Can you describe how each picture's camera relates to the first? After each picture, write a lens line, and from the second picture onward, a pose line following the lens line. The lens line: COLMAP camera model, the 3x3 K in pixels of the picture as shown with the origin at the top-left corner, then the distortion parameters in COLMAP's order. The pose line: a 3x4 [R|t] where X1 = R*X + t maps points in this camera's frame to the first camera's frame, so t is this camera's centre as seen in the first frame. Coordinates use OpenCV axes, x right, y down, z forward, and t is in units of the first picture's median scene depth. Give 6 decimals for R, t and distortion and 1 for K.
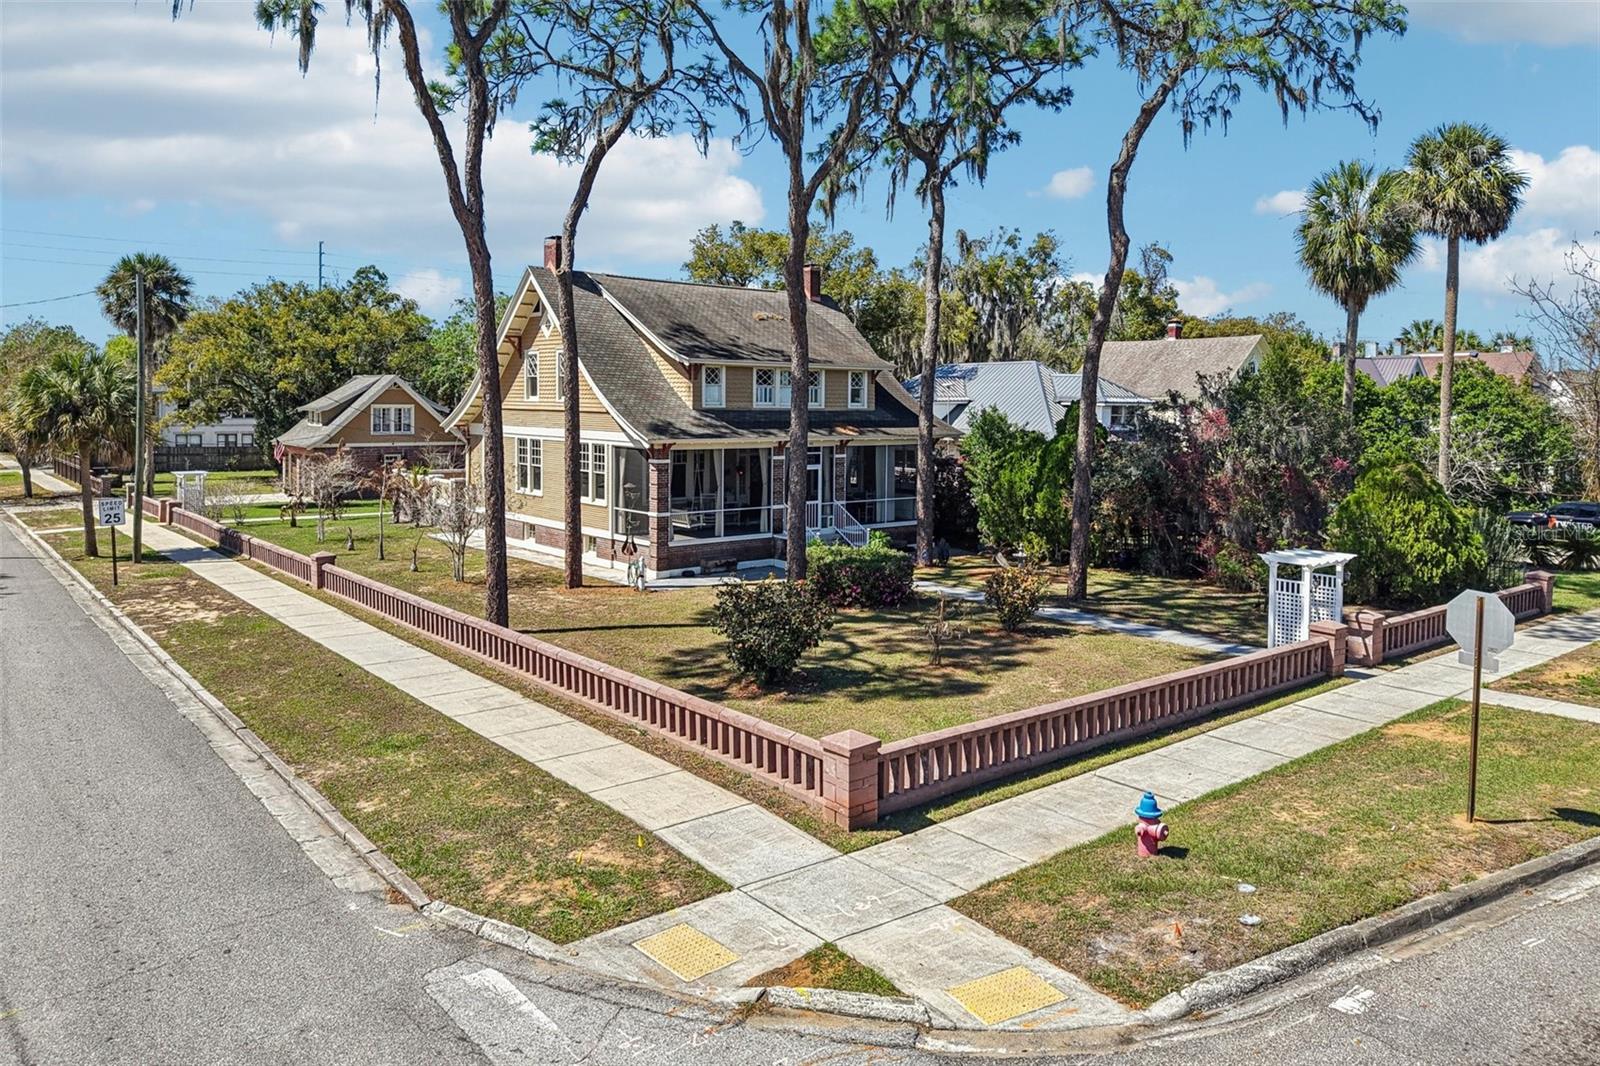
lens RADIAL K [[1106.2, 0, 790.6], [0, 1106.2, 417.4], [0, 0, 1]] dist [0.001758, 0.000583]
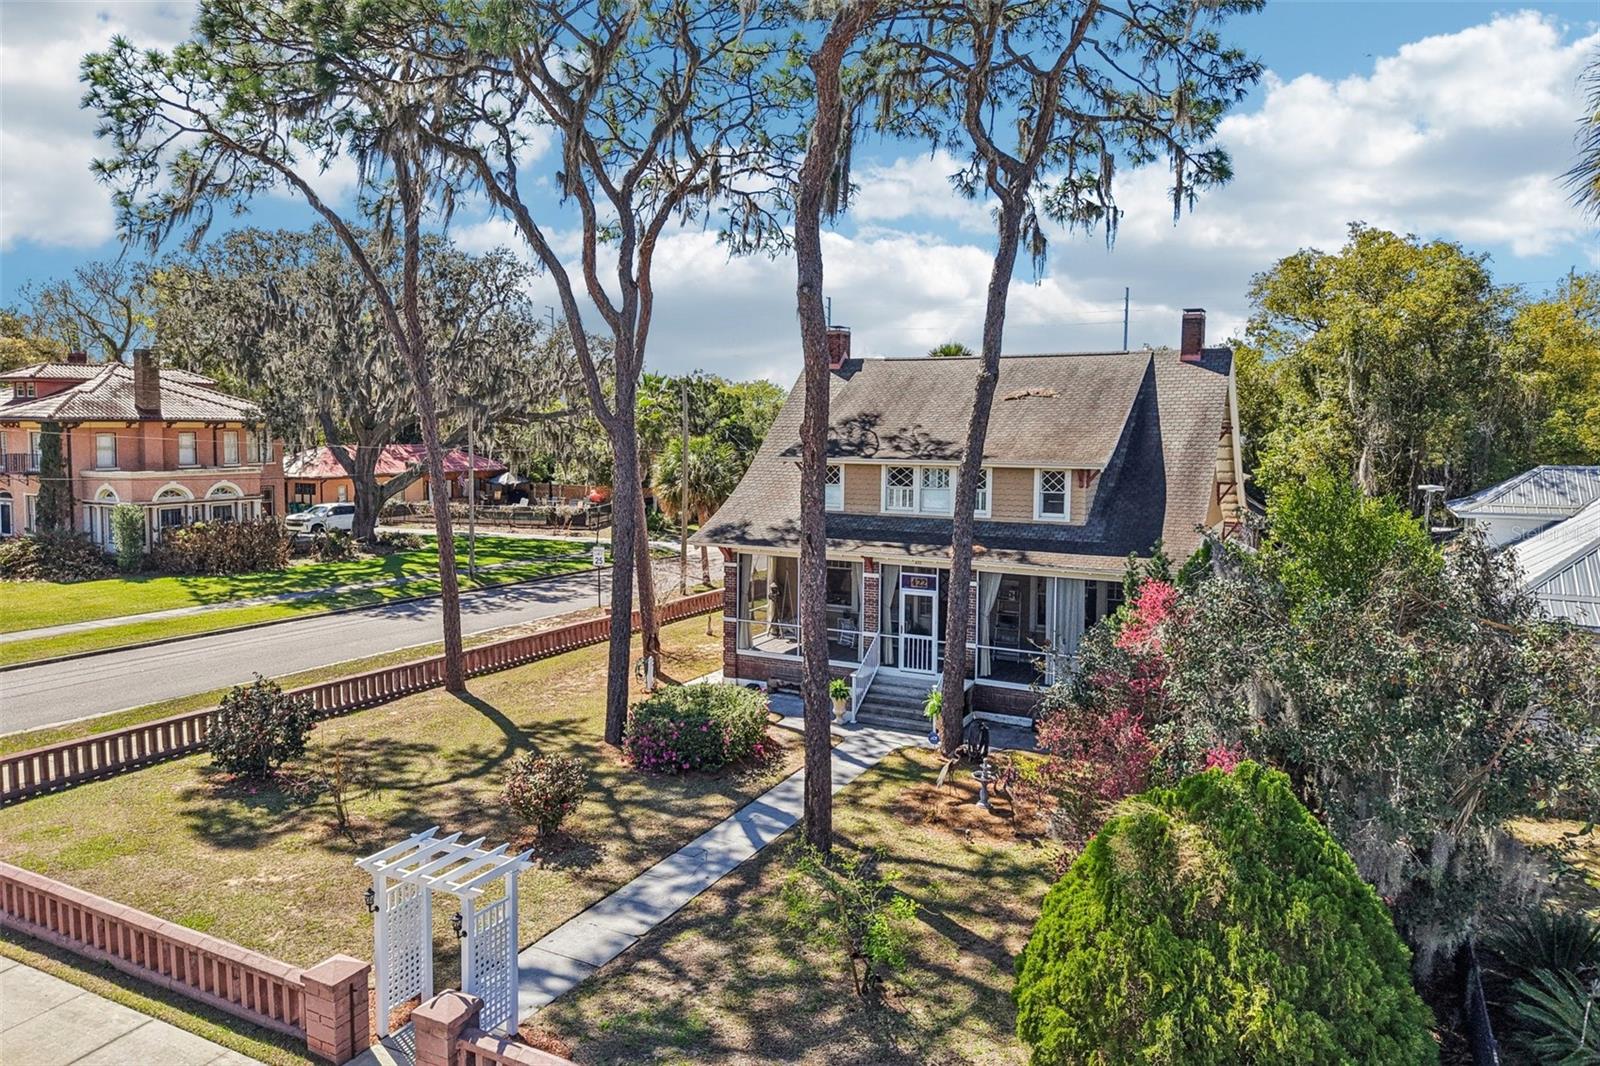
lens RADIAL K [[1080.7, 0, 800.0], [0, 1080.7, 533.0], [0, 0, 1]] dist [0.009435, 0.001468]
pose [[0.413486, 0.088894, -0.906161, 0.787542], [-0.019324, 0.995855, 0.088876, -0.074912], [0.910305, -0.019239, 0.413490, 0.691448]]
